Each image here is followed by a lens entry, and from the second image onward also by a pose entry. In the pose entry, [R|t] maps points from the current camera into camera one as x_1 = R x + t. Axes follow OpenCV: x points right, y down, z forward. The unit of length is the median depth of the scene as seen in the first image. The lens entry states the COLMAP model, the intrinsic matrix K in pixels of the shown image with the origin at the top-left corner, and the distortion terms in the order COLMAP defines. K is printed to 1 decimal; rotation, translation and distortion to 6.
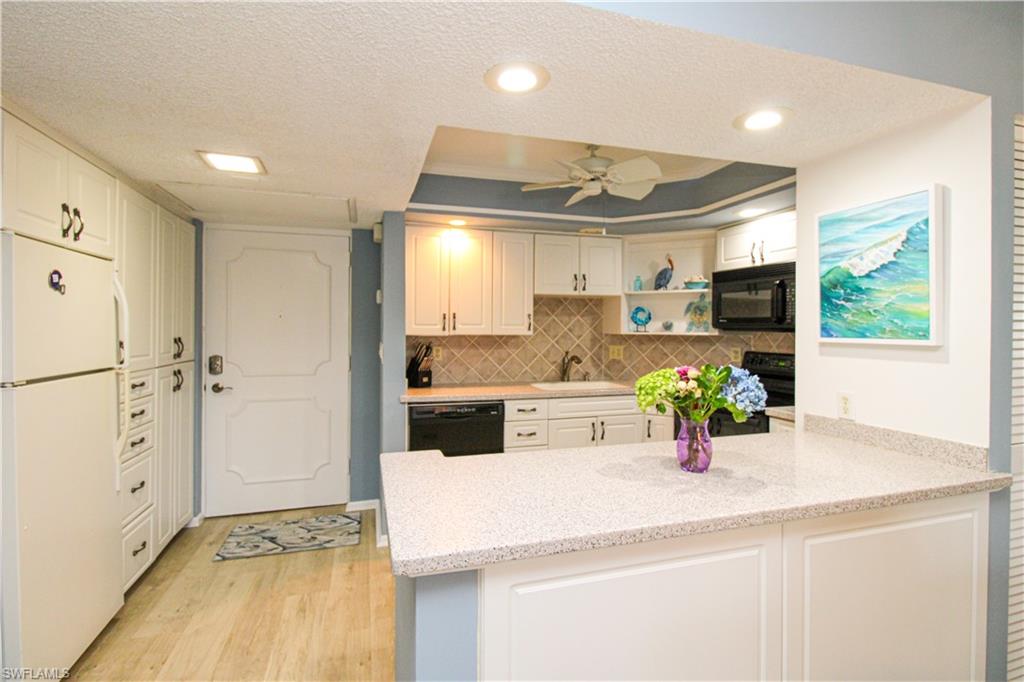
lens RADIAL K [[491.9, 0, 536.7], [0, 491.9, 329.6], [0, 0, 1]] dist [0.002174, 0.000065]
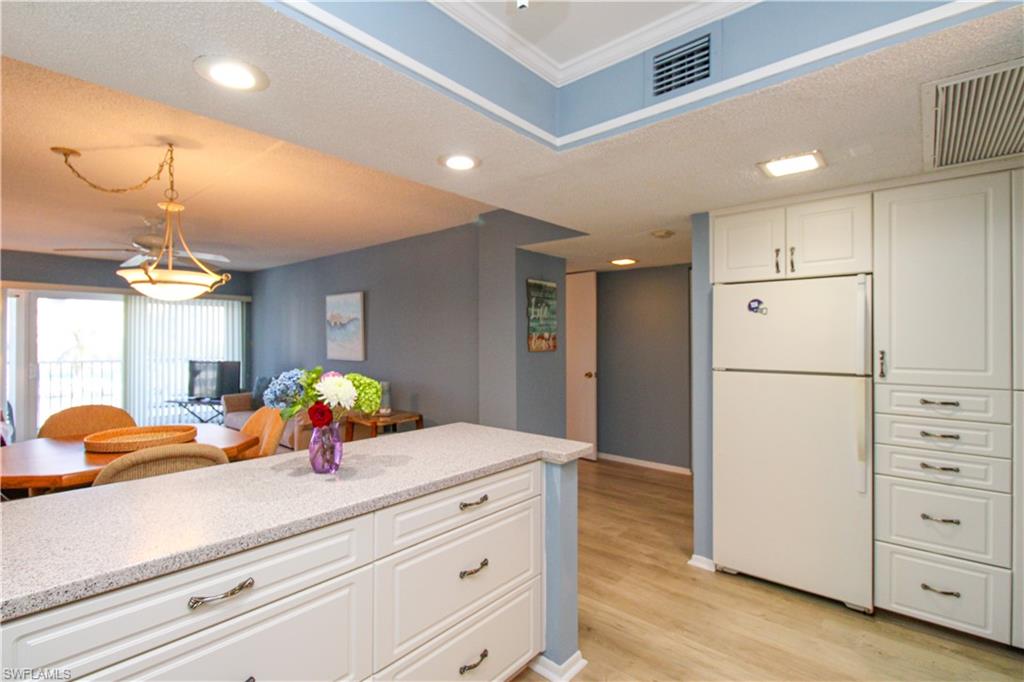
lens RADIAL K [[480.7, 0, 515.4], [0, 480.7, 335.7], [0, 0, 1]] dist [0.040609, -0.024652]
pose [[-0.859777, -0.005824, -0.510637, 0.216564], [-0.003649, 0.999980, -0.005261, 0.001035], [0.510657, -0.002660, -0.859780, 0.983292]]
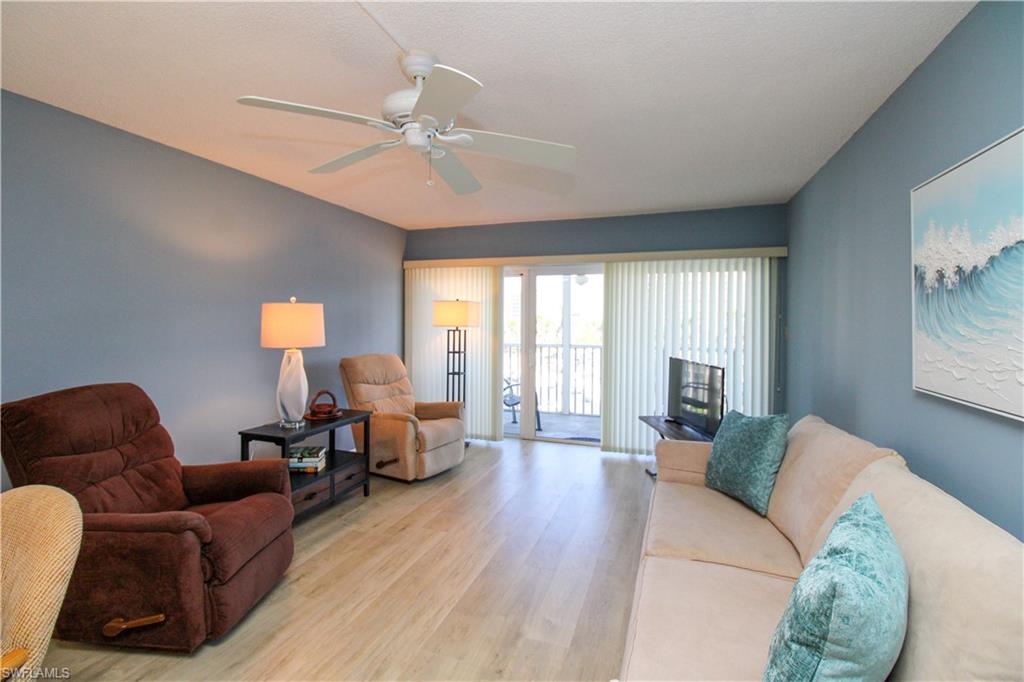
lens RADIAL K [[470.4, 0, 513.6], [0, 470.4, 329.0], [0, 0, 1]] dist [0.000304, -0.013607]
pose [[-0.791787, -0.018245, 0.610525, -0.057254], [-0.005761, 0.999732, 0.022405, -0.001115], [-0.610770, 0.014223, -0.791680, -0.184744]]
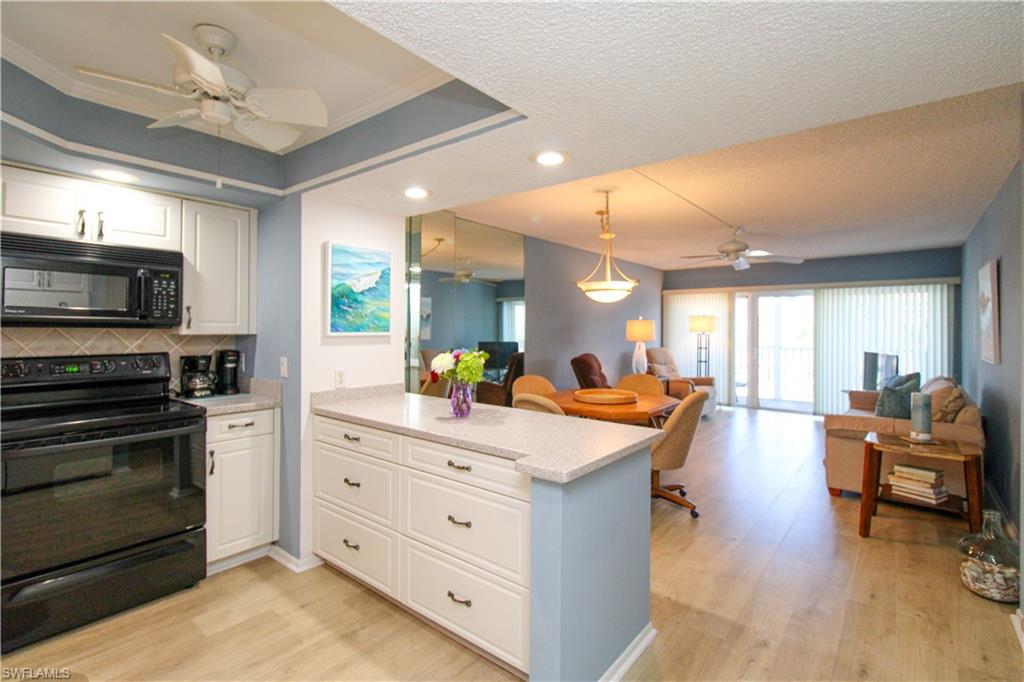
lens RADIAL K [[484.5, 0, 513.2], [0, 484.5, 328.0], [0, 0, 1]] dist [0.052561, -0.022412]
pose [[-0.541713, -0.005459, 0.840546, -0.514516], [-0.003202, 0.999985, 0.004431, -0.002350], [-0.840557, -0.000291, -0.541723, 0.807997]]
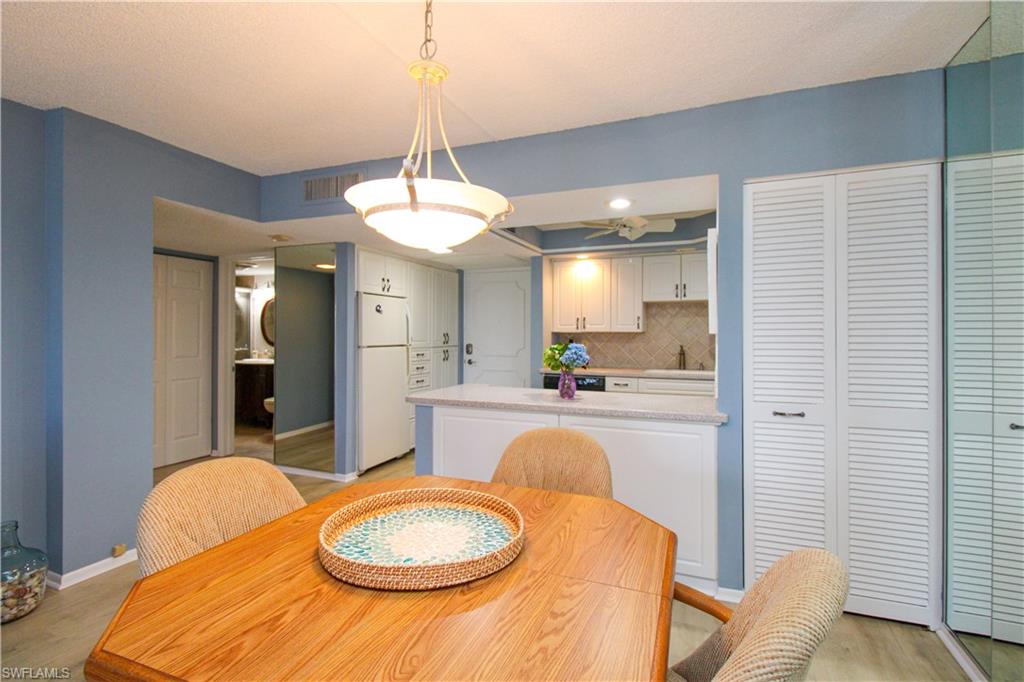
lens RADIAL K [[474.0, 0, 517.0], [0, 474.0, 336.9], [0, 0, 1]] dist [-0.005115, -0.000439]
pose [[0.774567, 0.003482, -0.632483, 0.610880], [0.001015, 0.999977, 0.006748, 0.016686], [0.632491, -0.005869, 0.774545, -0.245274]]
